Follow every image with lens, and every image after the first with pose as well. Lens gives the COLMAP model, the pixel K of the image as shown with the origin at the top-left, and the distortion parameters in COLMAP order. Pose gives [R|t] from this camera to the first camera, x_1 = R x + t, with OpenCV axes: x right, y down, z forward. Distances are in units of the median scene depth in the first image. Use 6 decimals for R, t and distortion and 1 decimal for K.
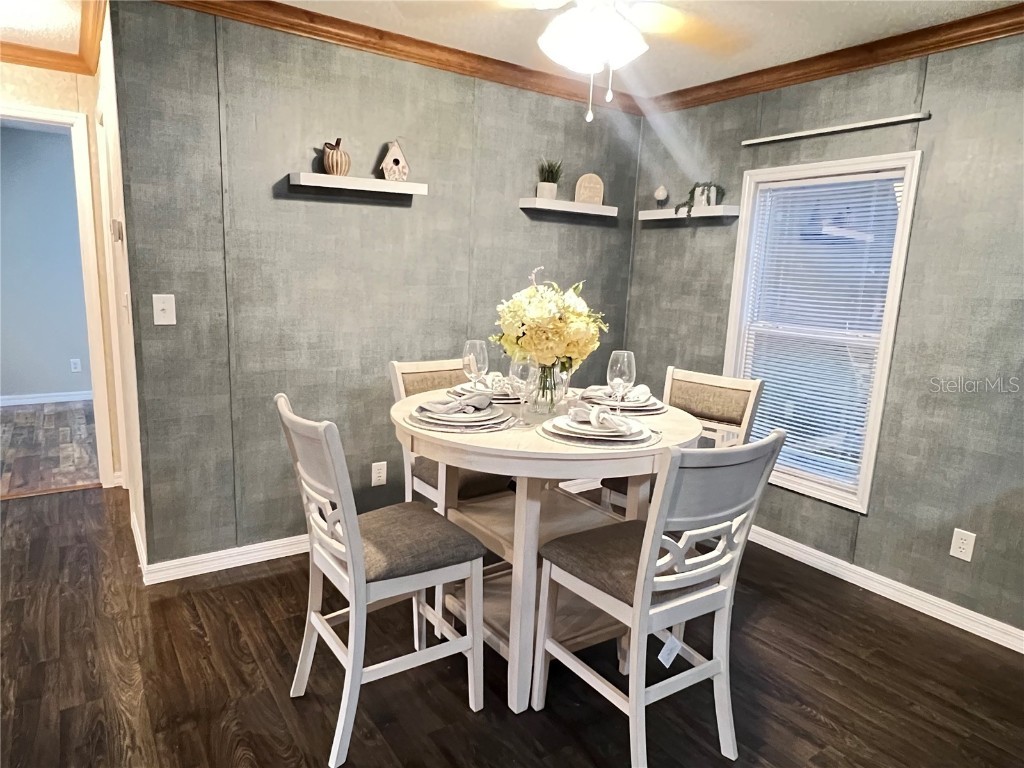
lens RADIAL K [[642.9, 0, 506.5], [0, 642.9, 390.9], [0, 0, 1]] dist [-0.000574, -0.001396]
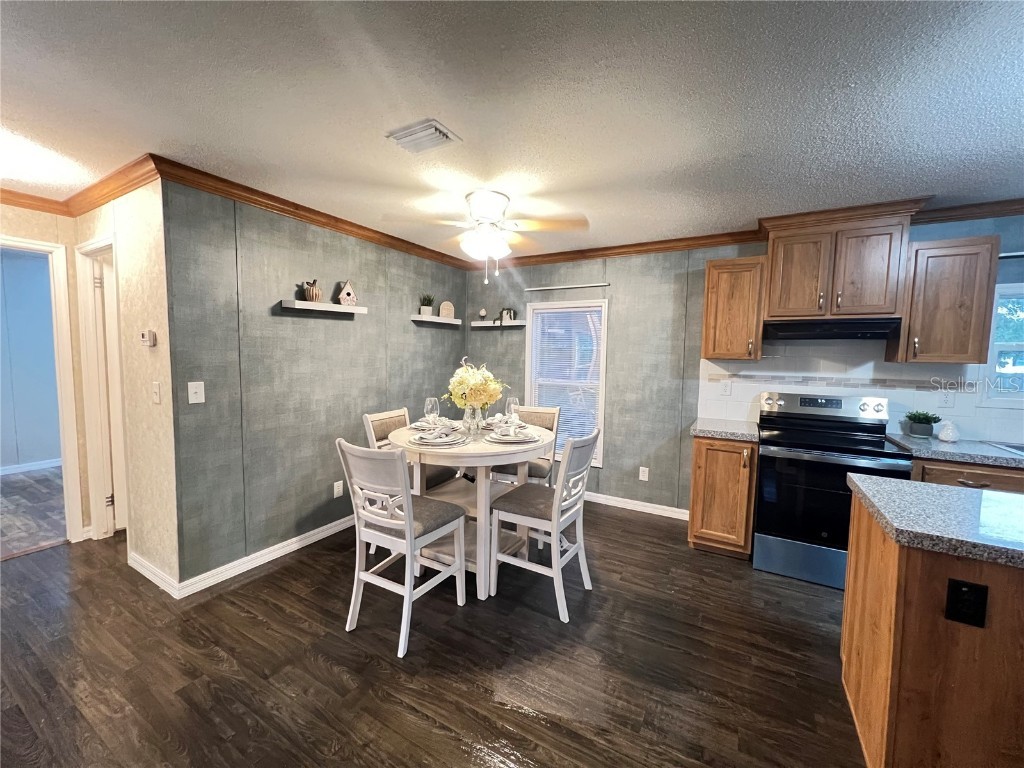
lens RADIAL K [[409.4, 0, 512.4], [0, 409.4, 383.2], [0, 0, 1]] dist [-0.001612, 0.000073]
pose [[0.900045, -0.057330, 0.432010, -0.268488], [0.099690, 0.992109, -0.076035, -0.007895], [-0.424242, 0.111502, 0.898658, -0.101019]]
